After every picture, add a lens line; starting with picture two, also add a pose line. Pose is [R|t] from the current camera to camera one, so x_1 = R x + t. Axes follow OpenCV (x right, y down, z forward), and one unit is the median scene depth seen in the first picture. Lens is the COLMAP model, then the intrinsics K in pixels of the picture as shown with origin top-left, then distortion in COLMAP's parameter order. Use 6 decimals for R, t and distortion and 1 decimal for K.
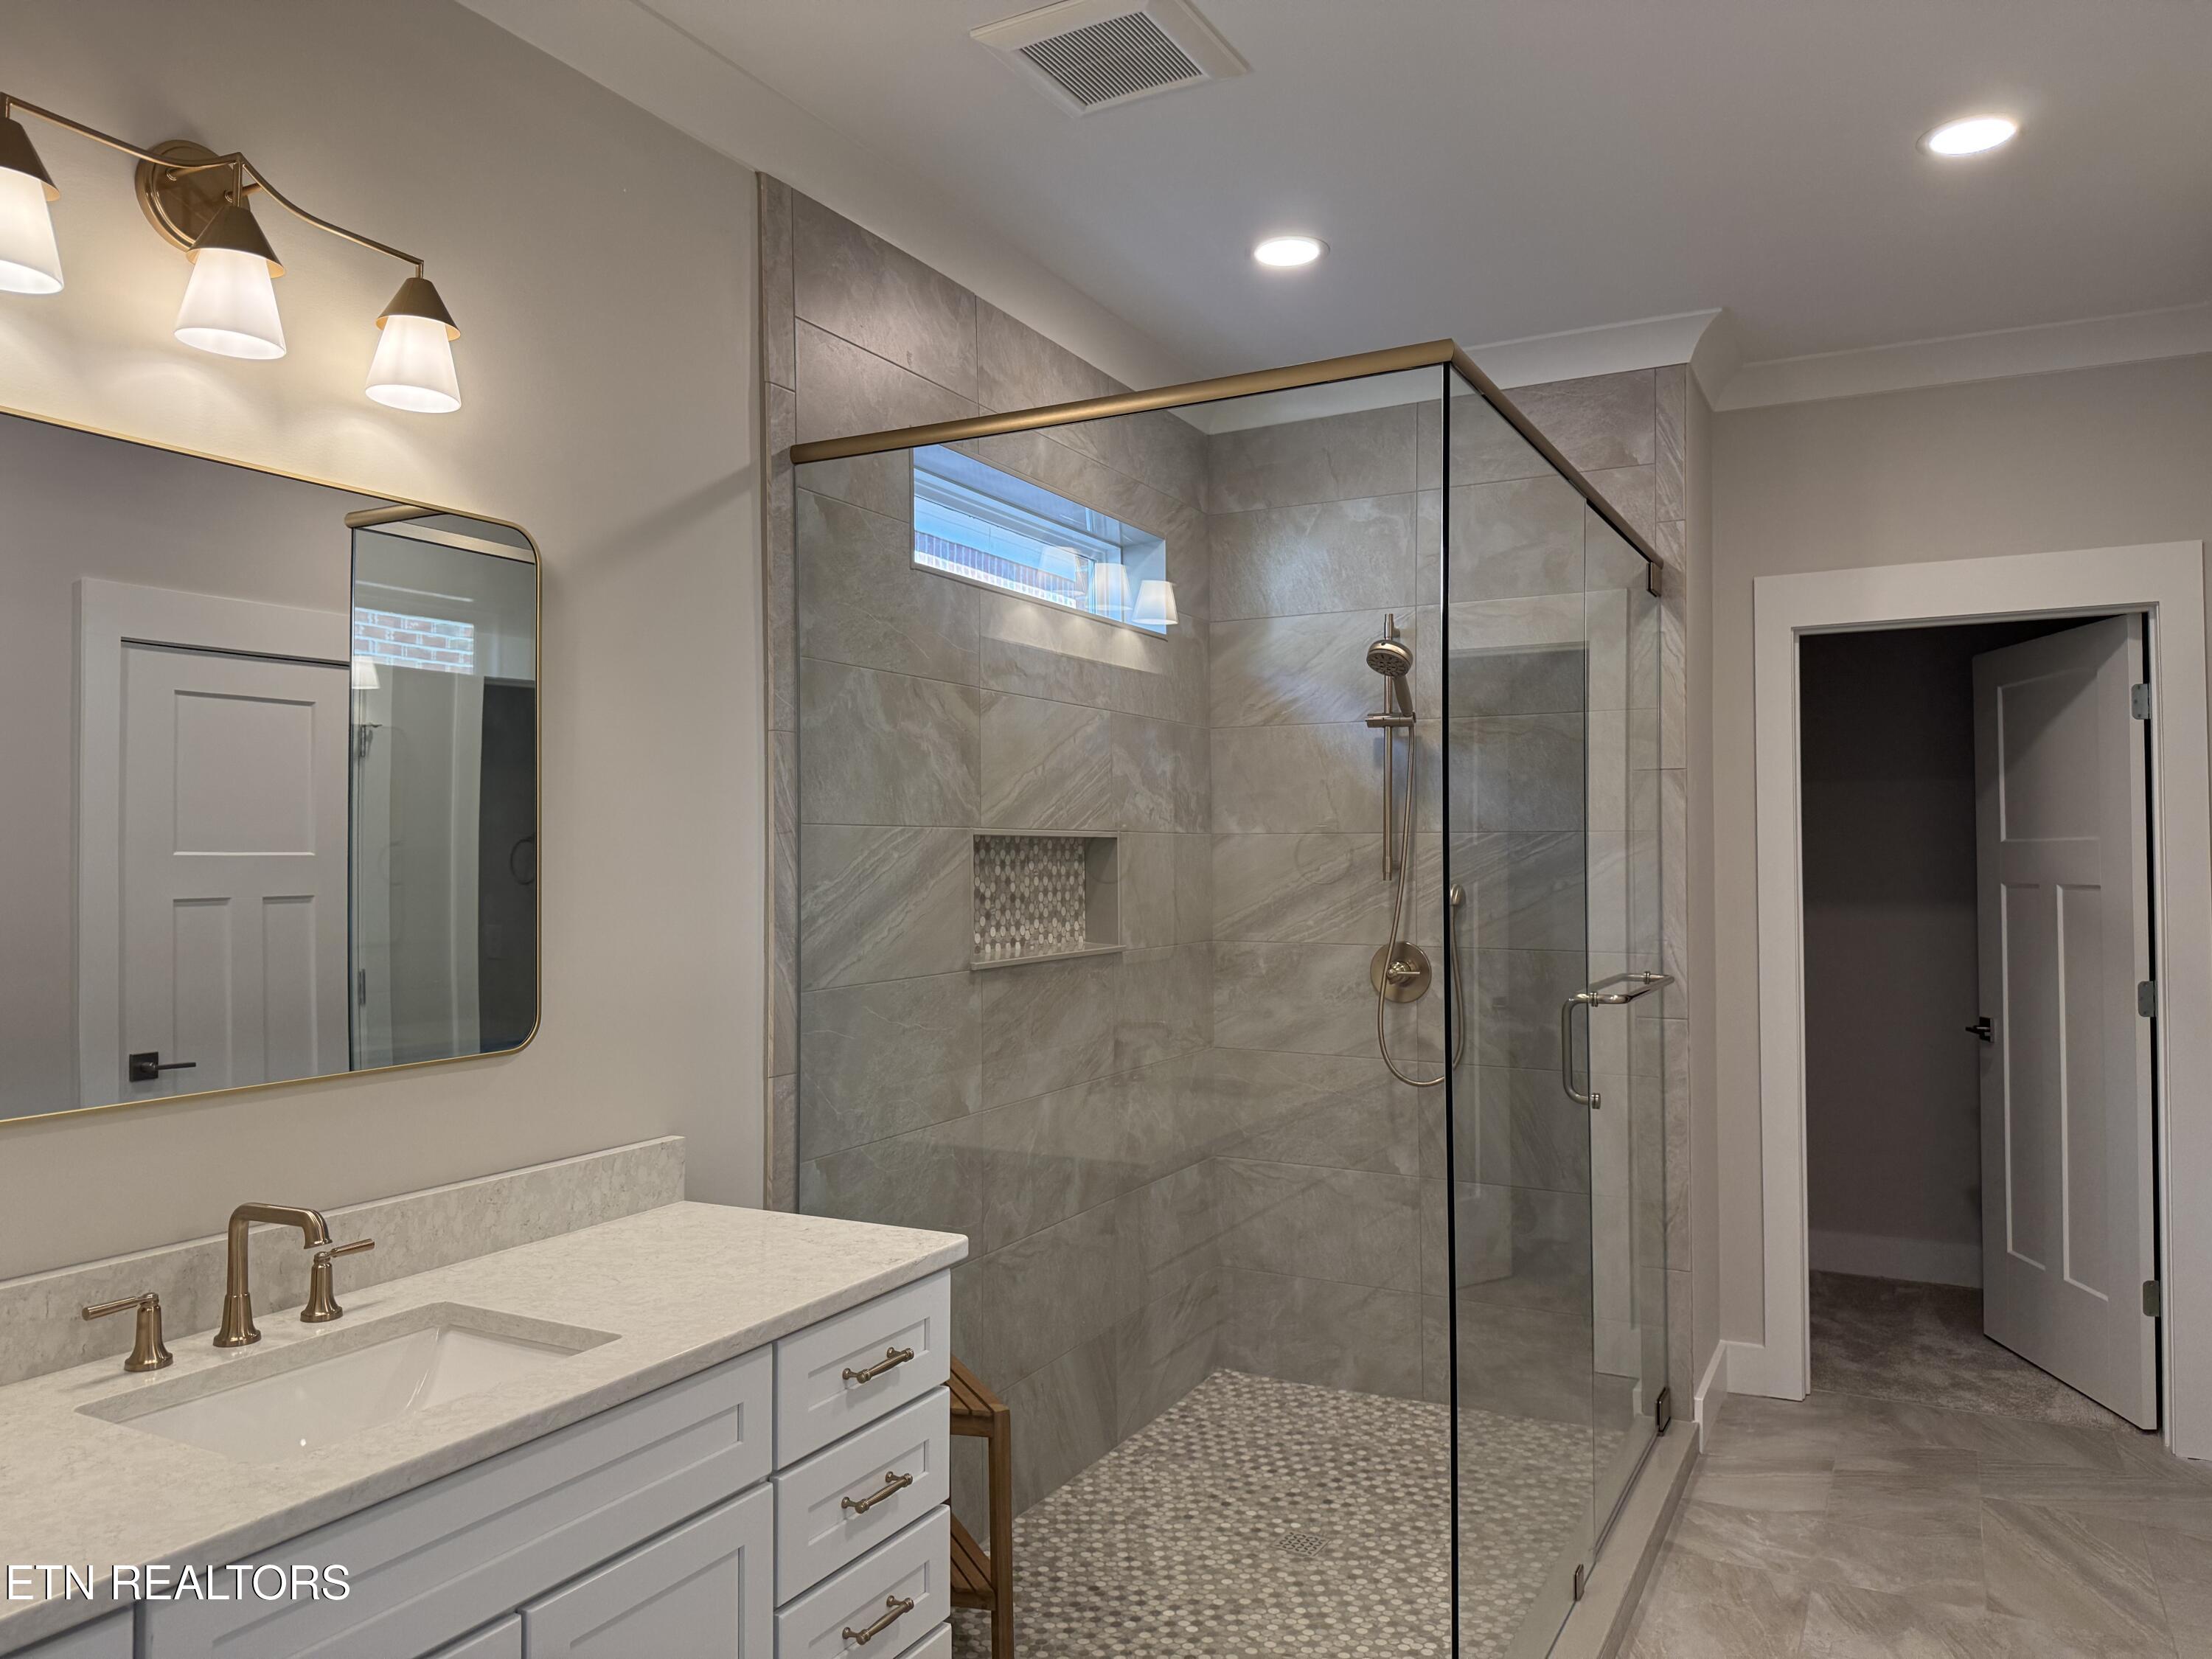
lens RADIAL K [[1554.7, 0, 1108.2], [0, 1554.7, 825.4], [0, 0, 1]] dist [0.066353, -0.093248]
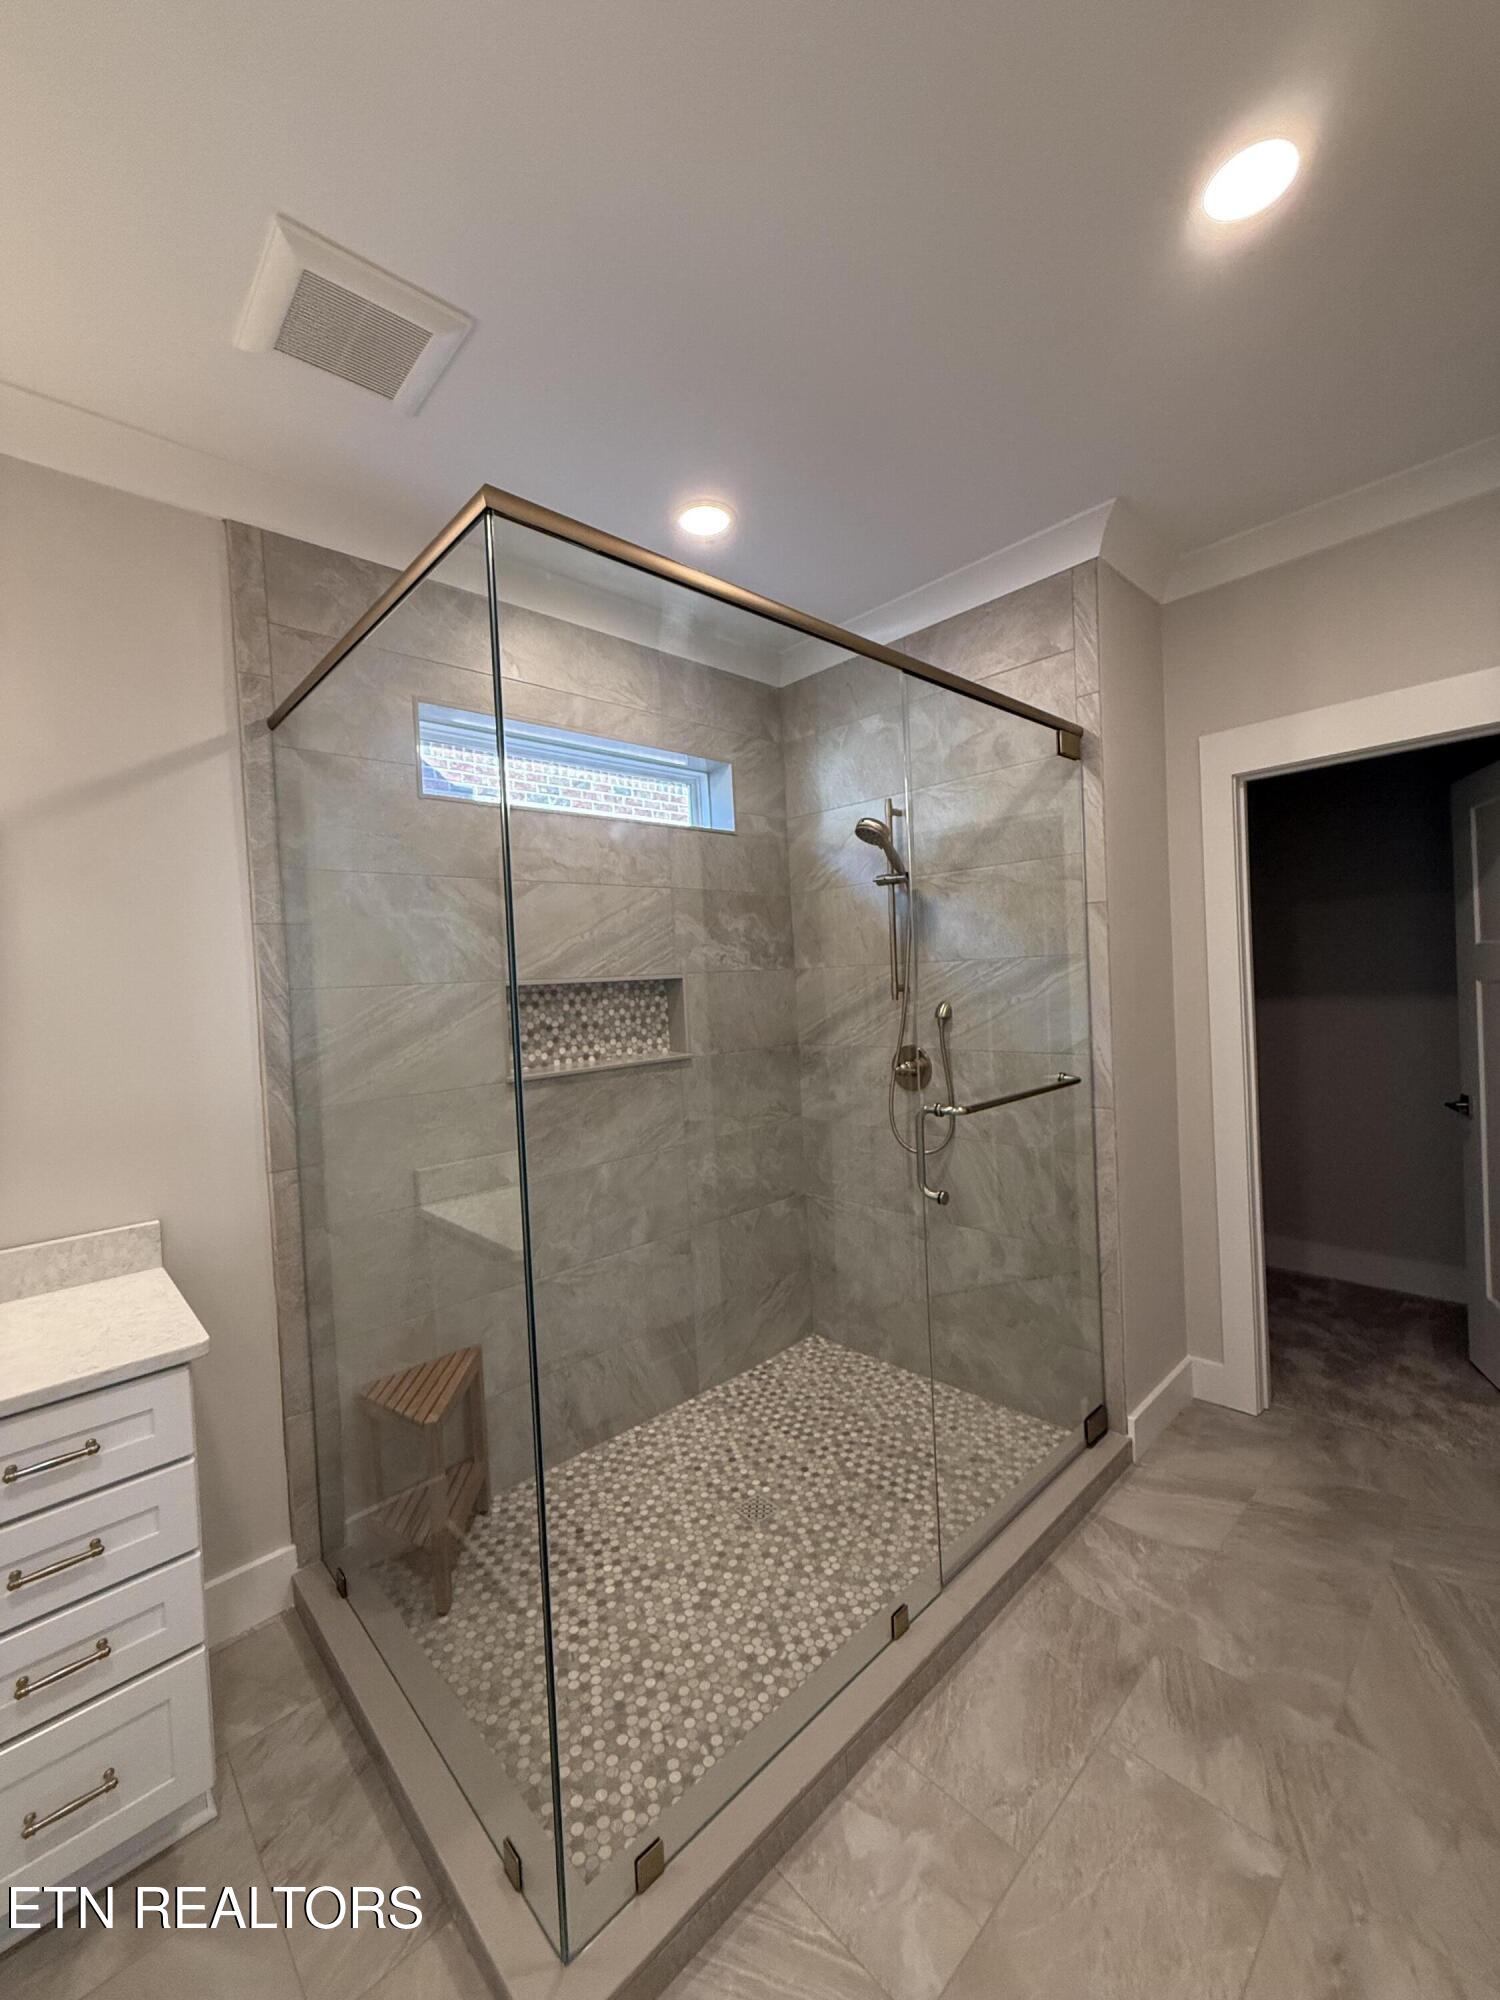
lens RADIAL K [[814.5, 0, 724.8], [0, 814.5, 995.8], [0, 0, 1]] dist [0.002272, 0.000073]
pose [[0.946428, -0.034895, -0.321024, 0.318016], [0.049944, 0.998000, 0.038762, -0.003648], [0.319029, -0.052718, 0.946278, 0.346039]]
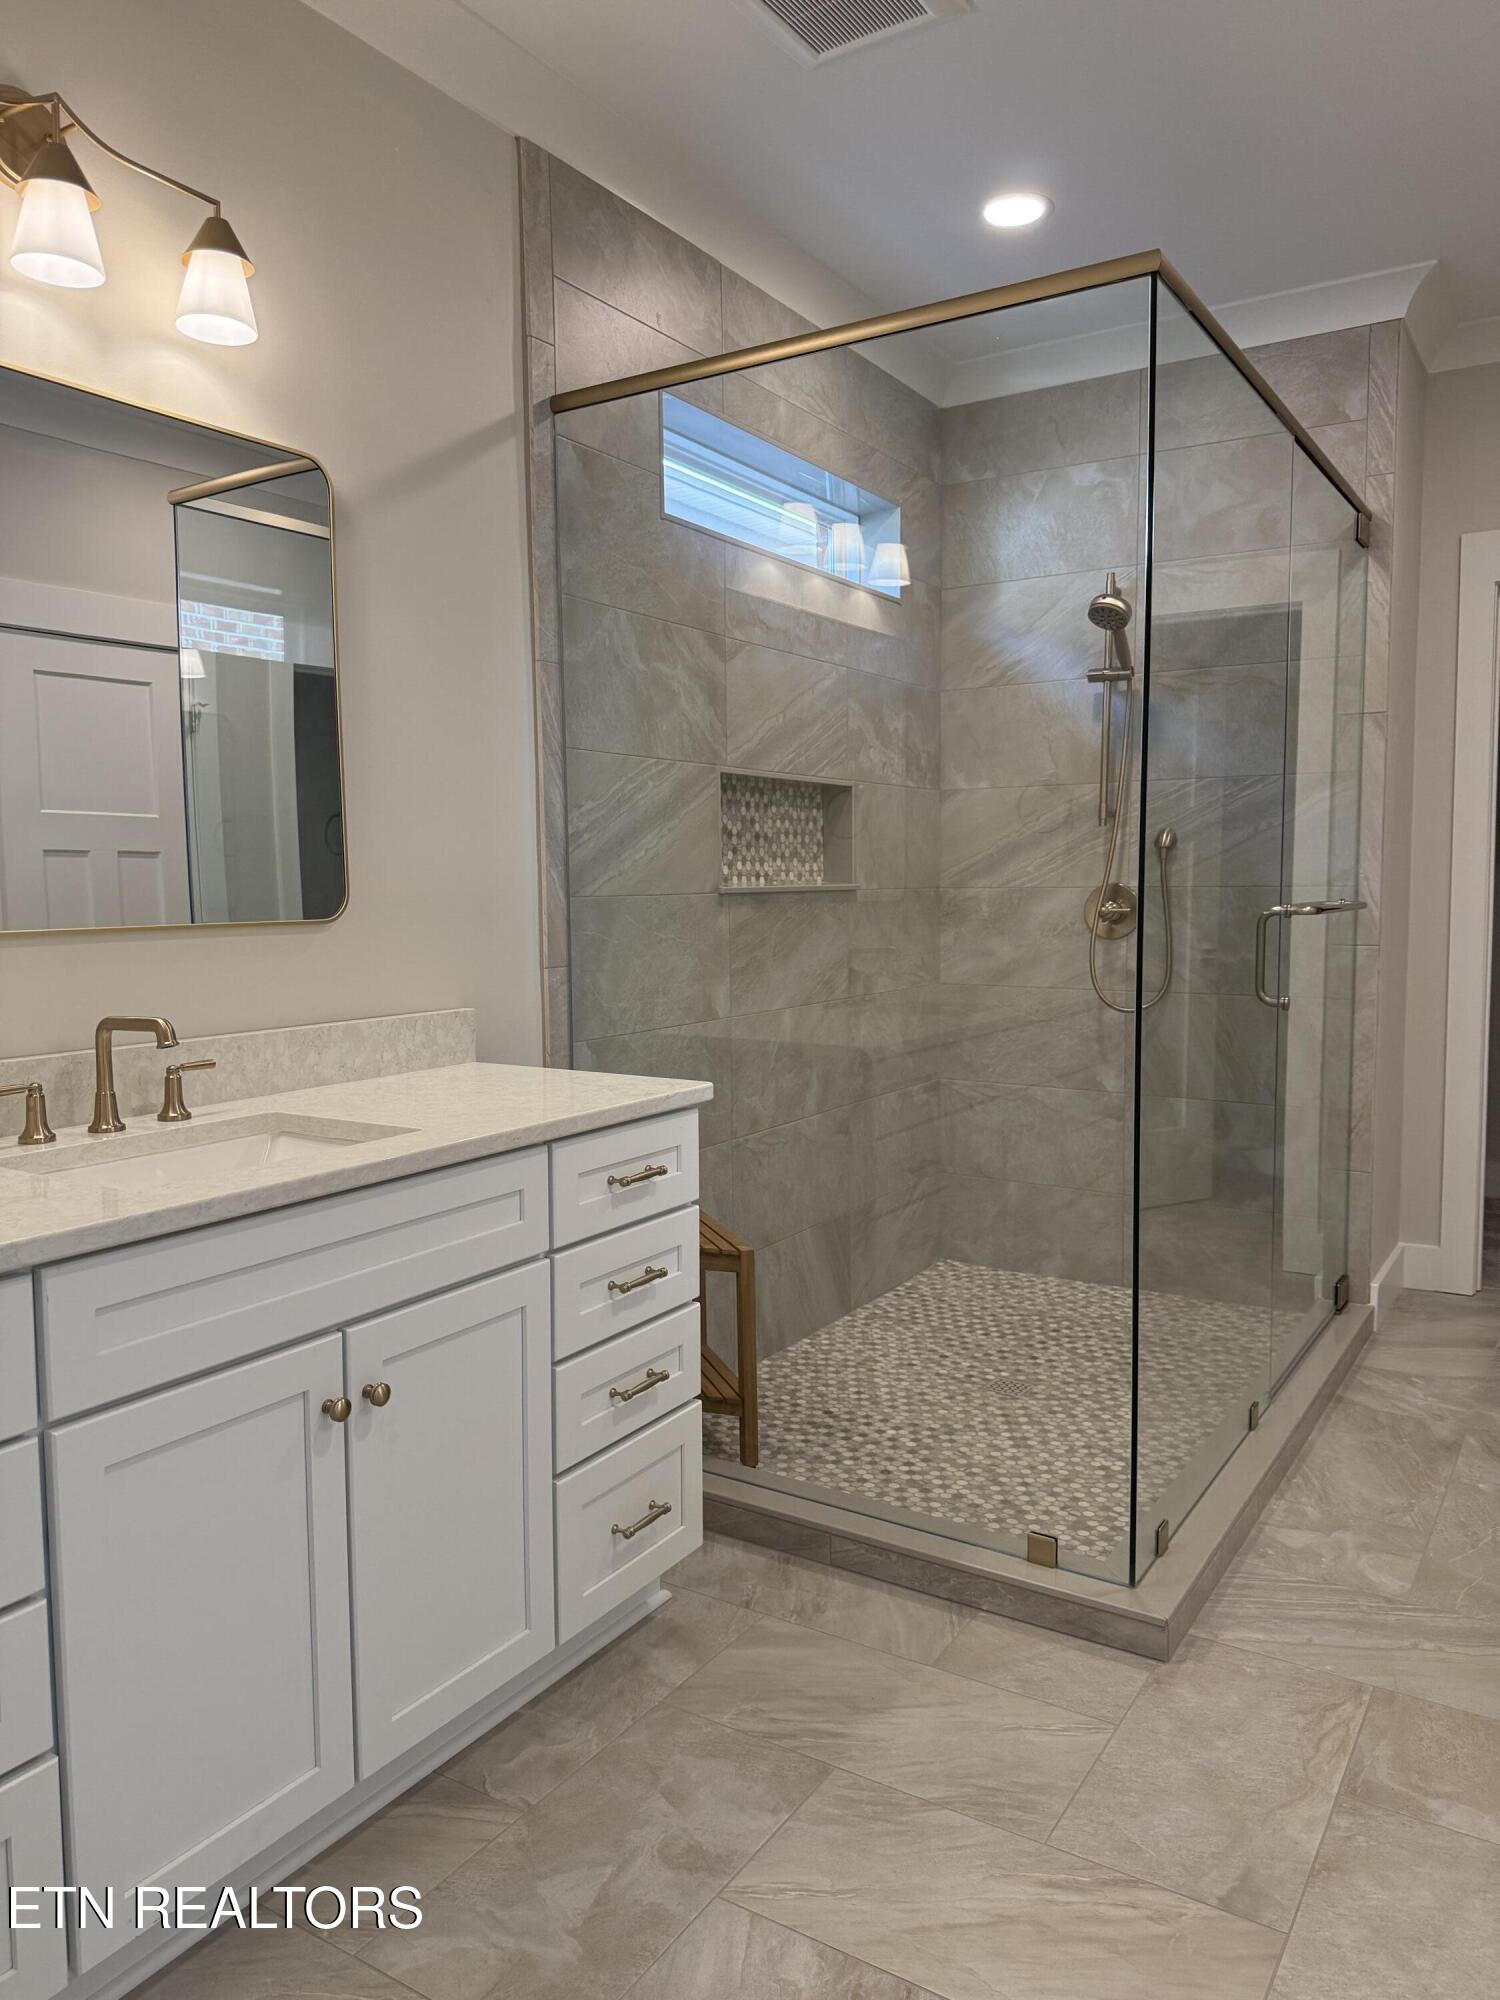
lens RADIAL K [[1405.7, 0, 741.9], [0, 1405.7, 993.3], [0, 0, 1]] dist [0.066353, -0.093248]
pose [[0.996707, 0.002542, -0.081048, 0.010304], [0.005889, 0.994601, 0.103611, 0.056628], [0.080873, -0.103747, 0.991310, -0.016018]]
